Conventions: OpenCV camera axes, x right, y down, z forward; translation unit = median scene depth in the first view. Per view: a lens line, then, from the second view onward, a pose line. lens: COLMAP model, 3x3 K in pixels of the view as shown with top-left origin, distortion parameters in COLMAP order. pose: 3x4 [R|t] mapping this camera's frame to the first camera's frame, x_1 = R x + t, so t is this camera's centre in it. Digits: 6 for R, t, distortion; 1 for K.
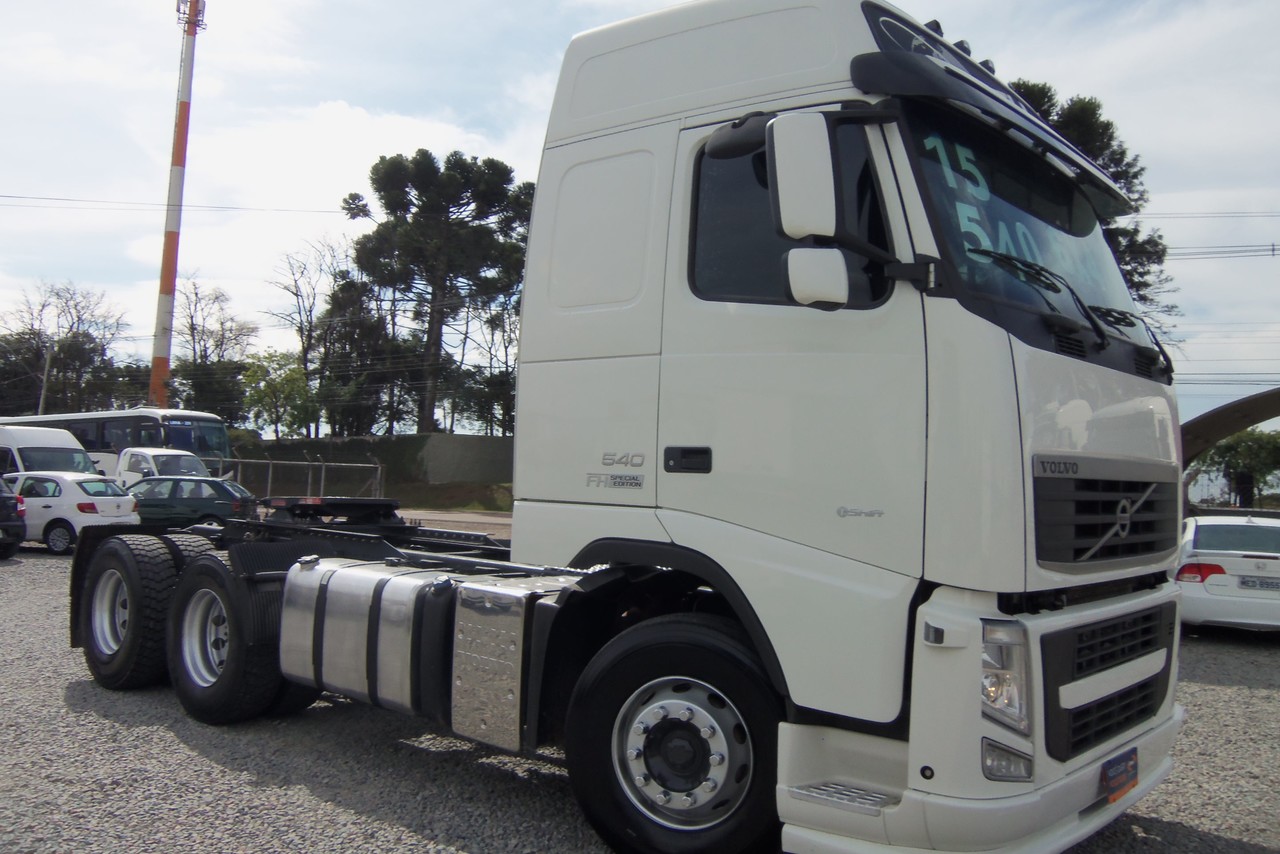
lens RADIAL K [[1060.0, 0, 626.7], [0, 1060.0, 456.1], [0, 0, 1]] dist [-0.019094, 0.006219]
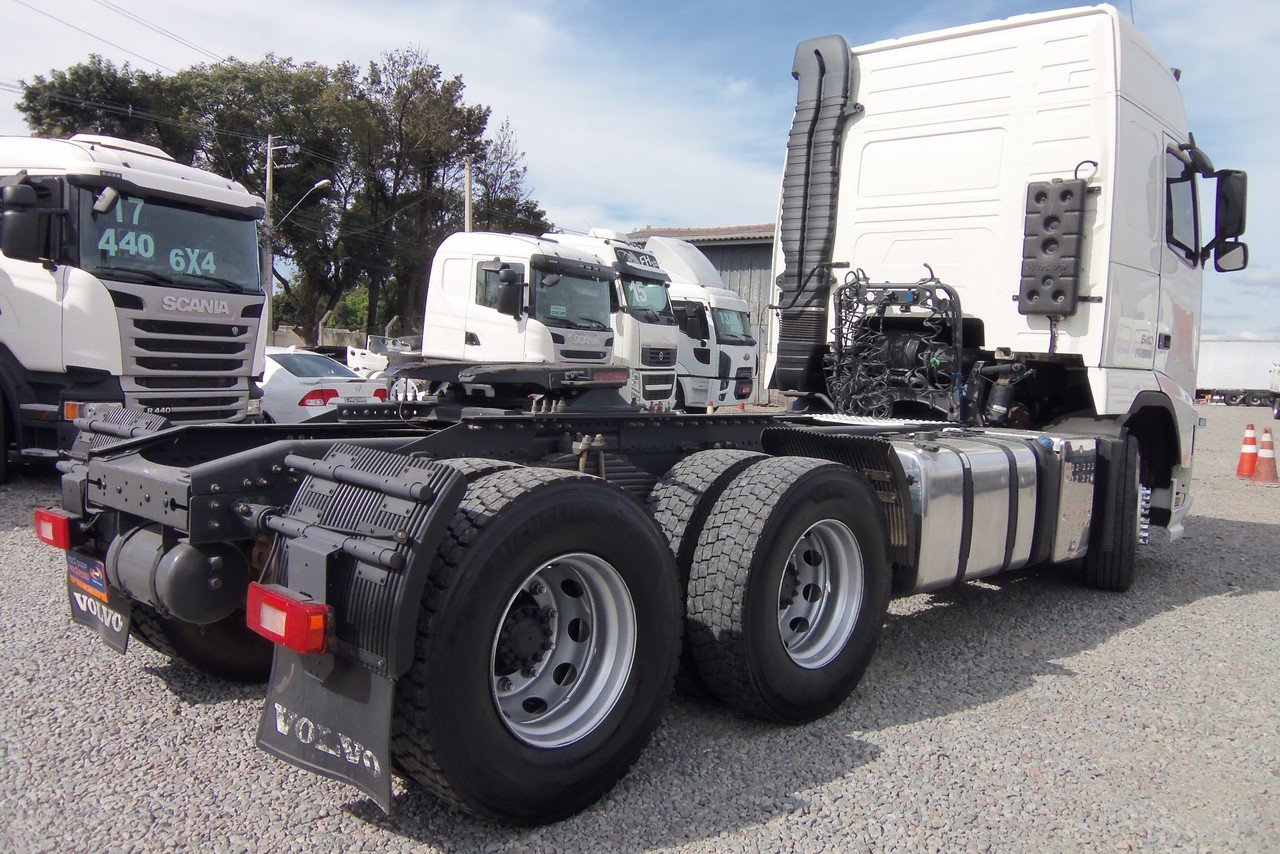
lens RADIAL K [[1059.2, 0, 635.3], [0, 1059.2, 429.3], [0, 0, 1]] dist [0.001159, 0.003193]
pose [[0.054890, -0.099817, 0.993491, -1.189438], [-0.061857, 0.992740, 0.103159, 0.013179], [-0.996575, -0.067117, 0.048317, 1.239184]]
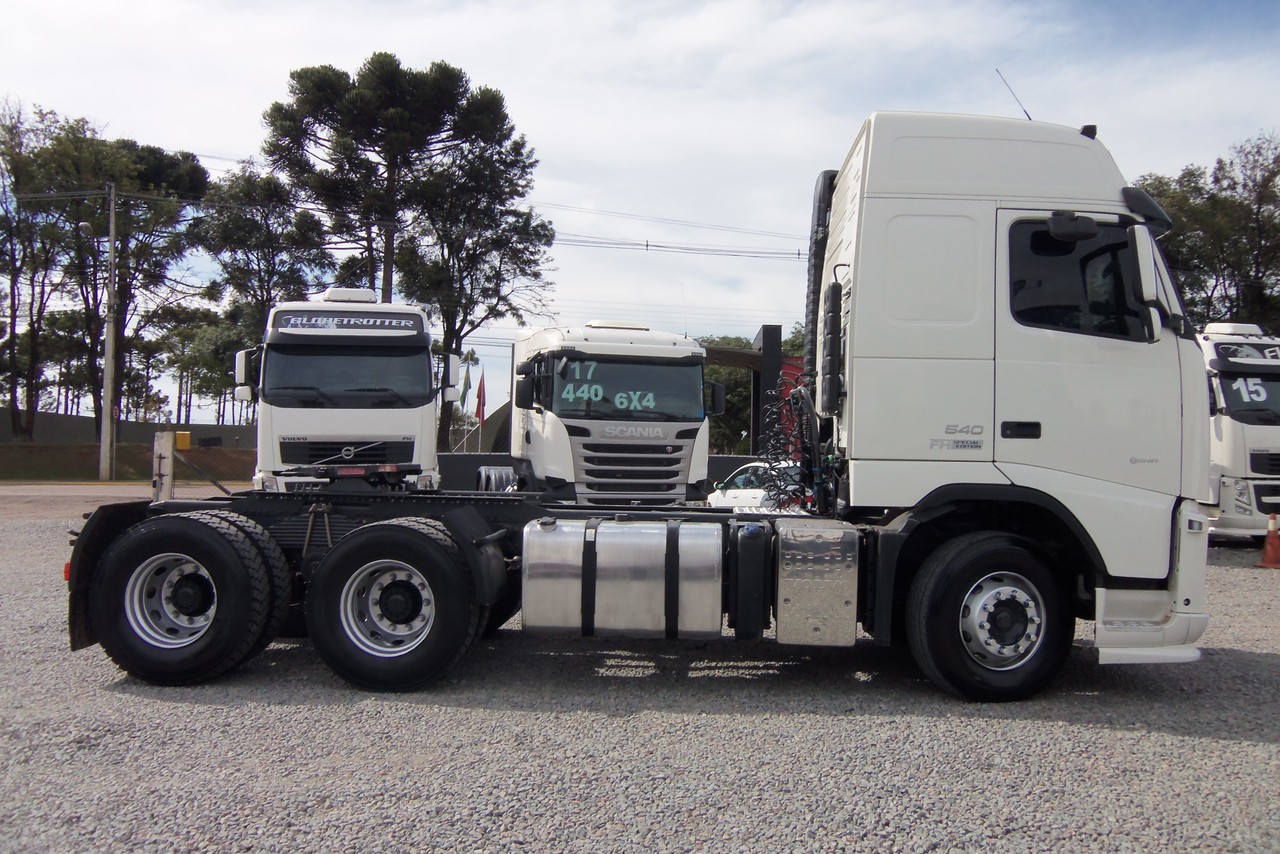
lens RADIAL K [[1060.0, 0, 626.7], [0, 1060.0, 456.1], [0, 0, 1]] dist [-0.019094, 0.006219]
pose [[0.795665, -0.025398, 0.605204, -0.946374], [-0.001707, 0.999023, 0.044170, -0.018078], [-0.605734, -0.036177, 0.794844, 0.089882]]
